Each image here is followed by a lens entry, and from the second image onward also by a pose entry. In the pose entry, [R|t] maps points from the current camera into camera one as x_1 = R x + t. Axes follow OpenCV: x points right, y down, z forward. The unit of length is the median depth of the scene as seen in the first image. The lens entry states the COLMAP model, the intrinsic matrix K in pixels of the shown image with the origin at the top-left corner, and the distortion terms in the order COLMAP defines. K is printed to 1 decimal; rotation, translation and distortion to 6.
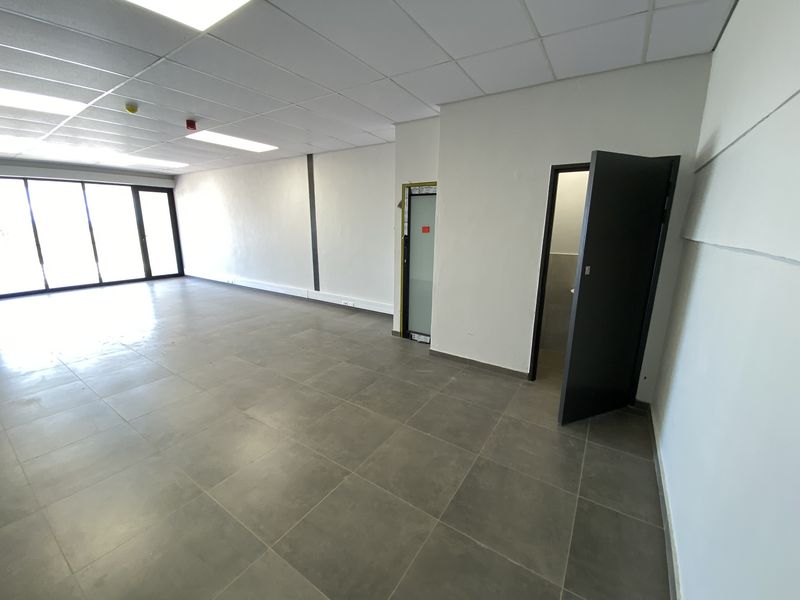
lens RADIAL K [[337.1, 0, 379.0], [0, 337.1, 296.1], [0, 0, 1]] dist [0.022301, -0.022920]
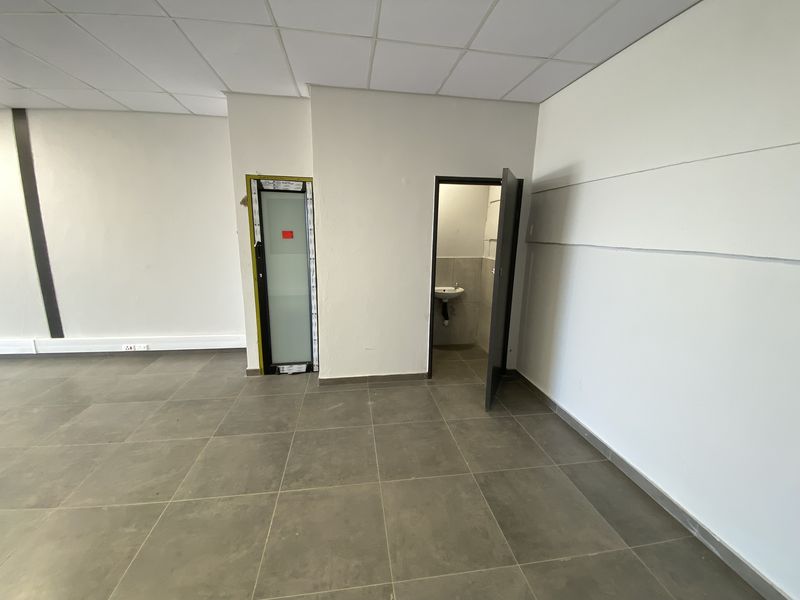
lens RADIAL K [[345.6, 0, 415.5], [0, 345.6, 291.2], [0, 0, 1]] dist [0.048327, -0.038854]
pose [[0.708438, -0.120244, 0.695455, -0.247176], [0.135644, 0.990207, 0.033030, -0.050611], [-0.692616, 0.070935, 0.717810, 0.207315]]
